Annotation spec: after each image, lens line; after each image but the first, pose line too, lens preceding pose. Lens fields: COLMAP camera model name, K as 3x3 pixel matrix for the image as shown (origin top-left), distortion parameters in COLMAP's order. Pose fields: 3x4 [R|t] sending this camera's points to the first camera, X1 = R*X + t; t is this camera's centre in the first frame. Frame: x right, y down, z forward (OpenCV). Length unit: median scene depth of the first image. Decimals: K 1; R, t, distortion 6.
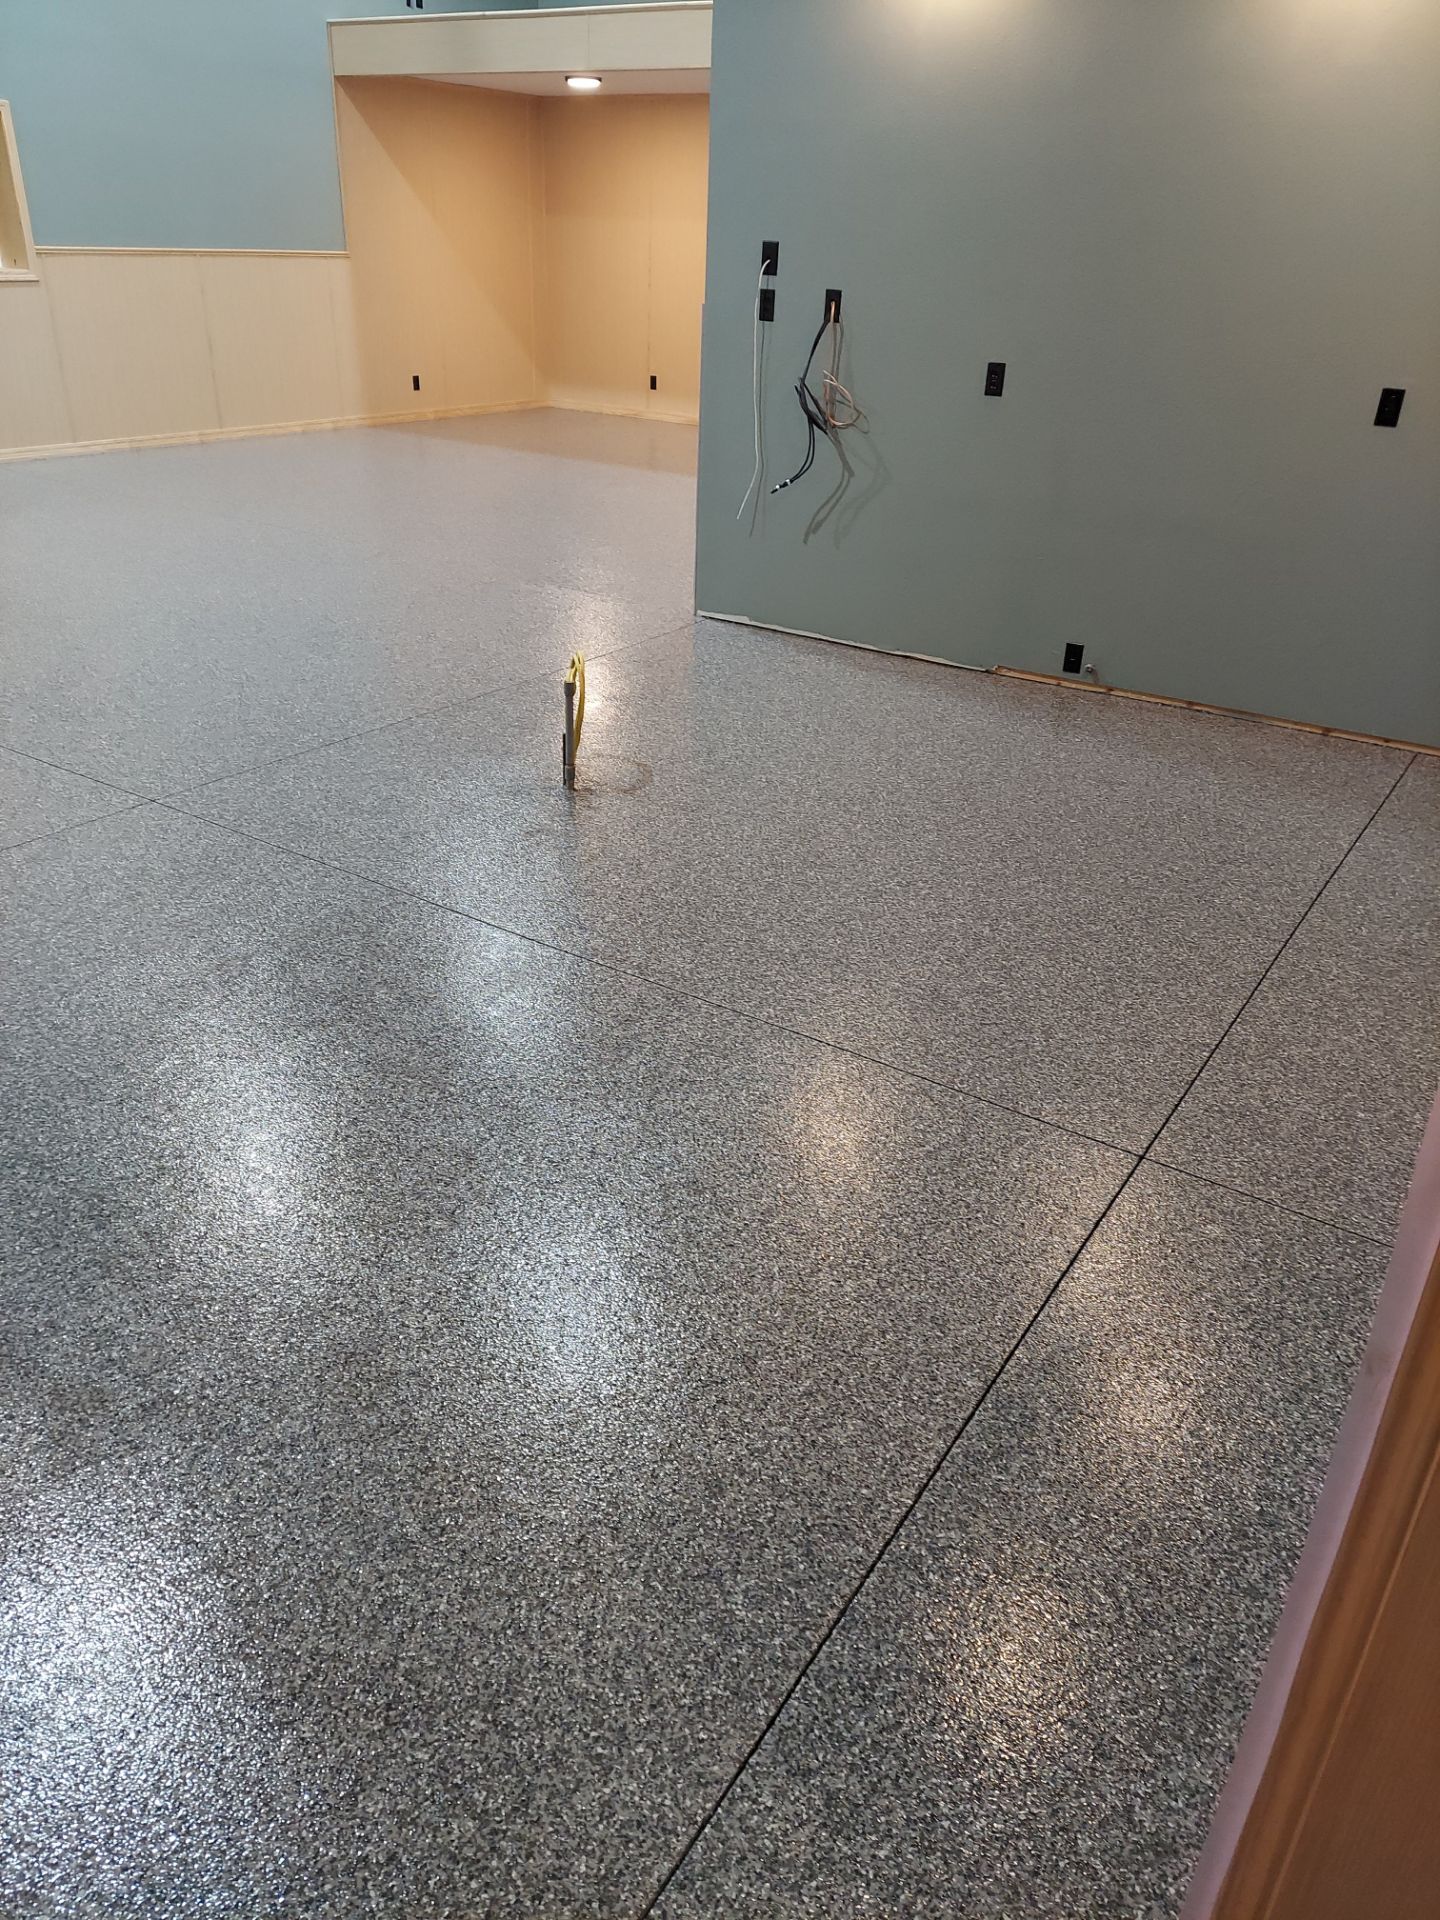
lens RADIAL K [[1372.9, 0, 720.0], [0, 1372.9, 960.0], [0, 0, 1]] dist [0.031330, -0.007343]
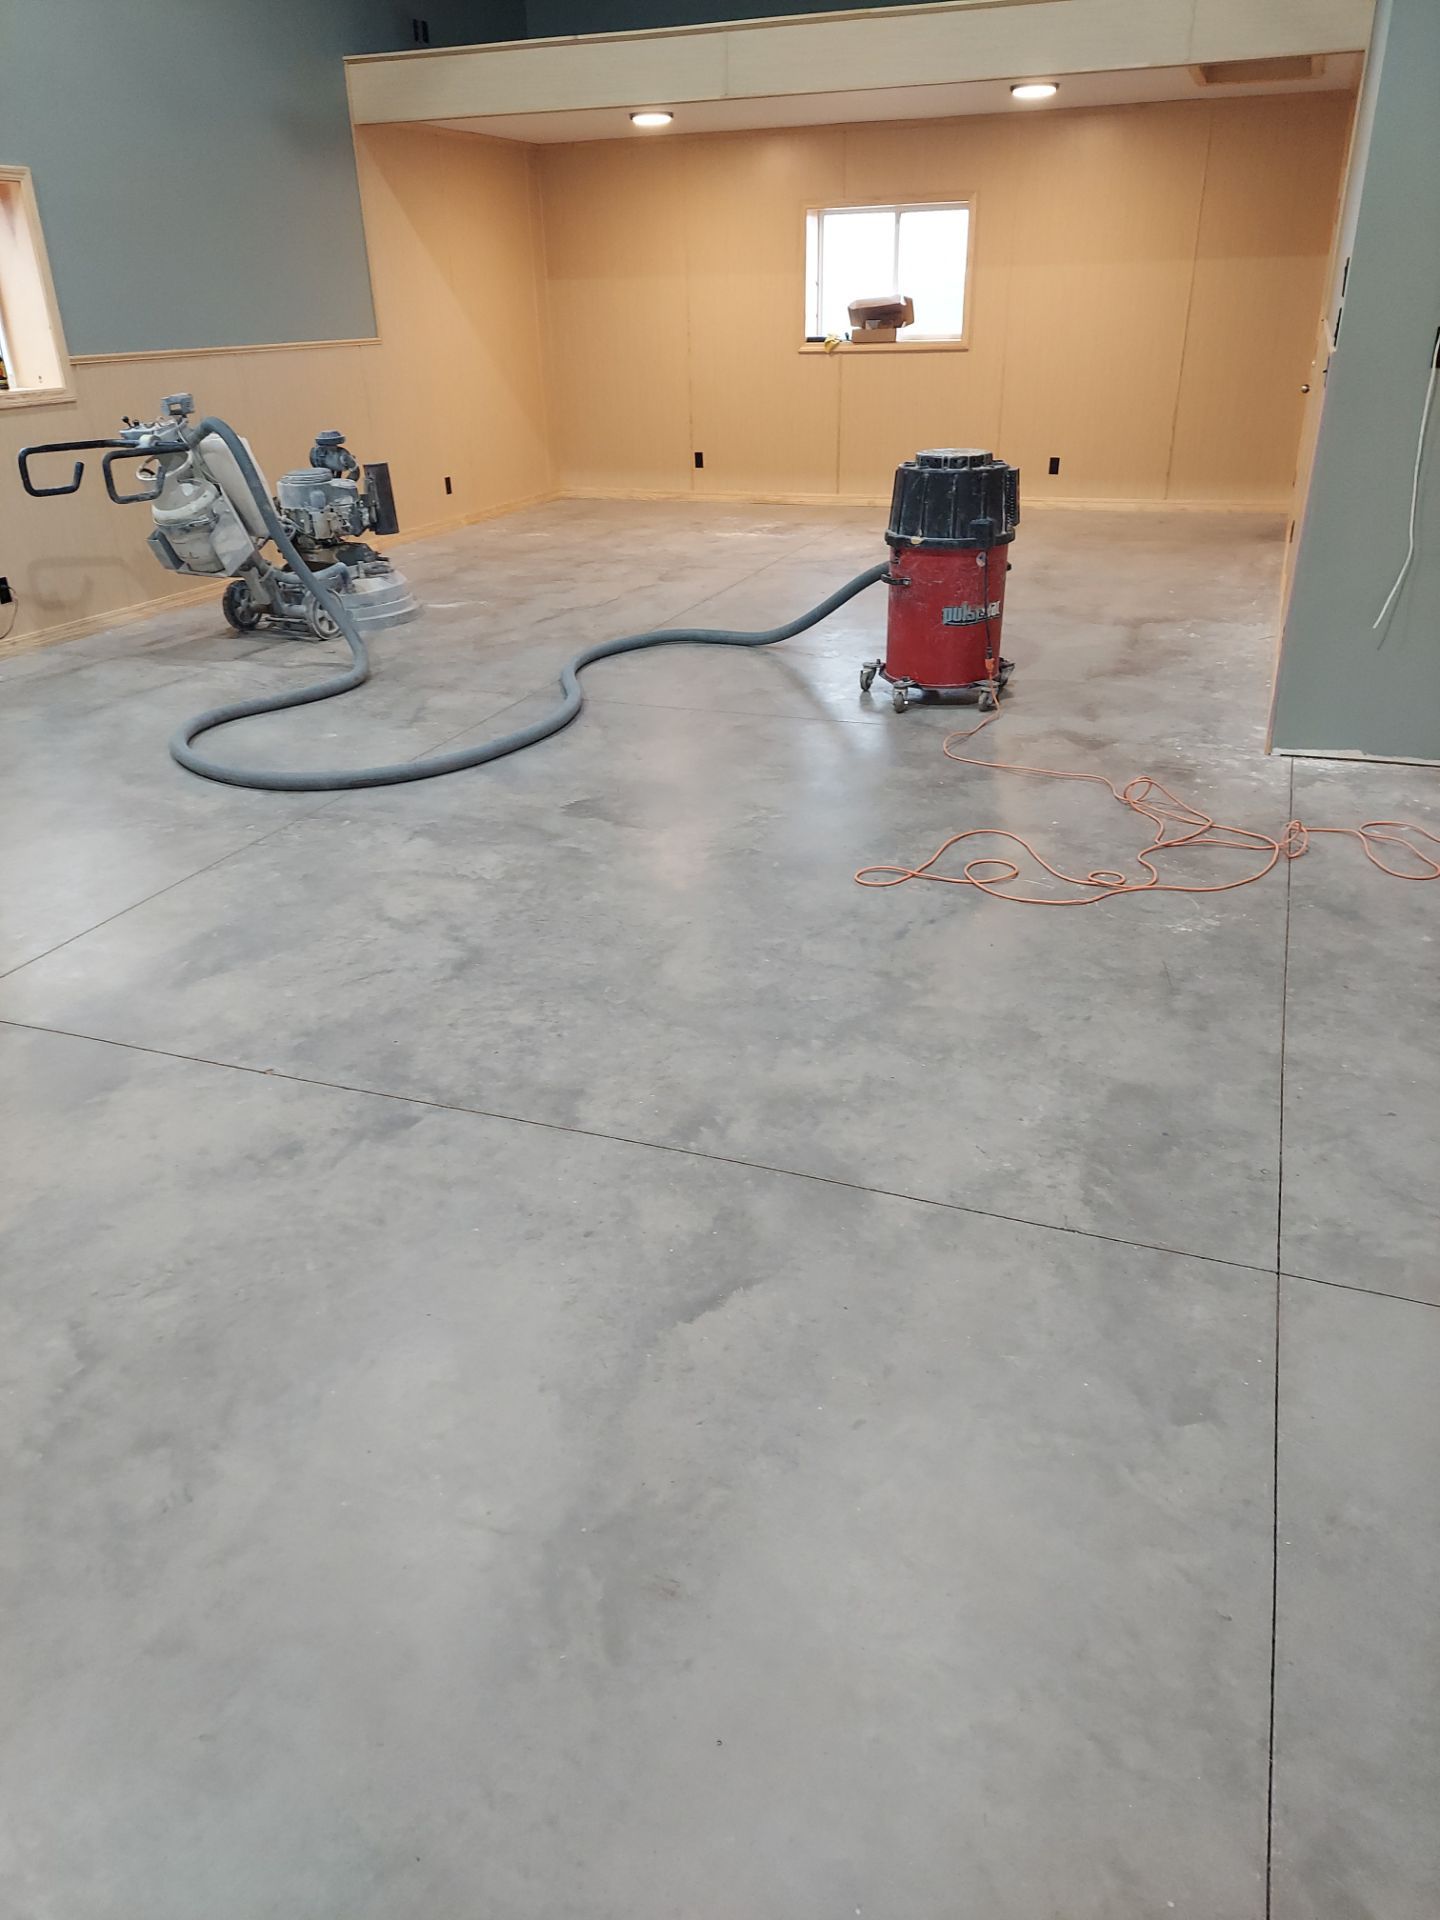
lens RADIAL K [[1372.9, 0, 720.0], [0, 1372.9, 960.0], [0, 0, 1]] dist [0.031330, -0.007343]
pose [[0.973105, -0.150698, 0.174234, -0.276402], [0.156676, 0.987427, -0.021001, -0.101553], [-0.168878, 0.047735, 0.984480, 0.183951]]
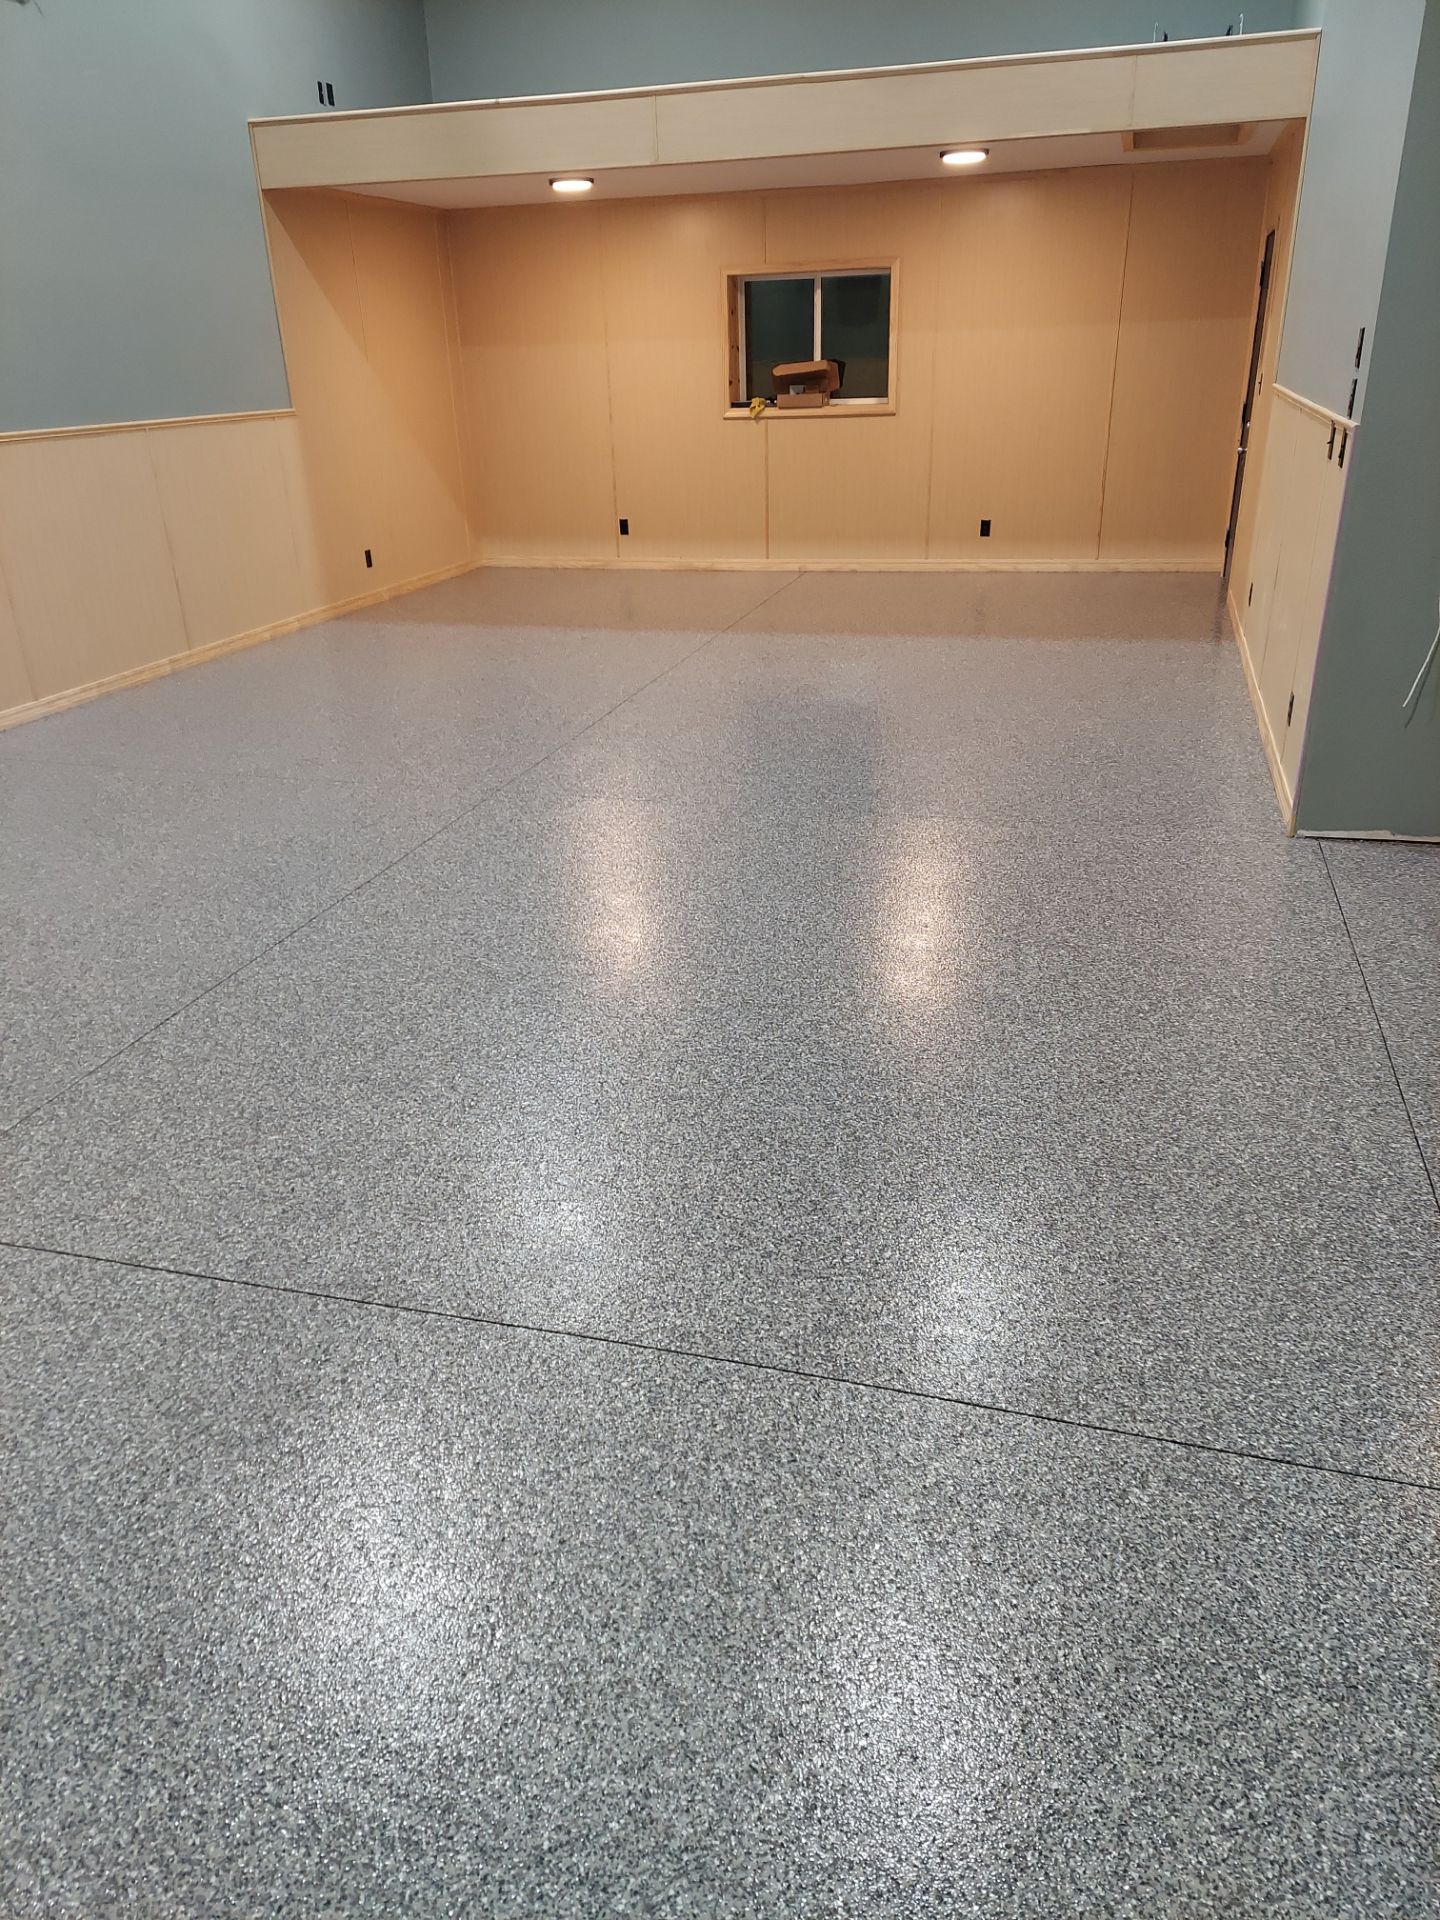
lens RADIAL K [[1348.1, 0, 720.0], [0, 1348.1, 960.0], [0, 0, 1]] dist [0.031181, 0.001385]
pose [[0.950299, -0.185440, 0.250087, -0.295882], [0.200734, 0.978952, -0.036868, -0.132875], [-0.237986, 0.085236, 0.967521, 0.233286]]
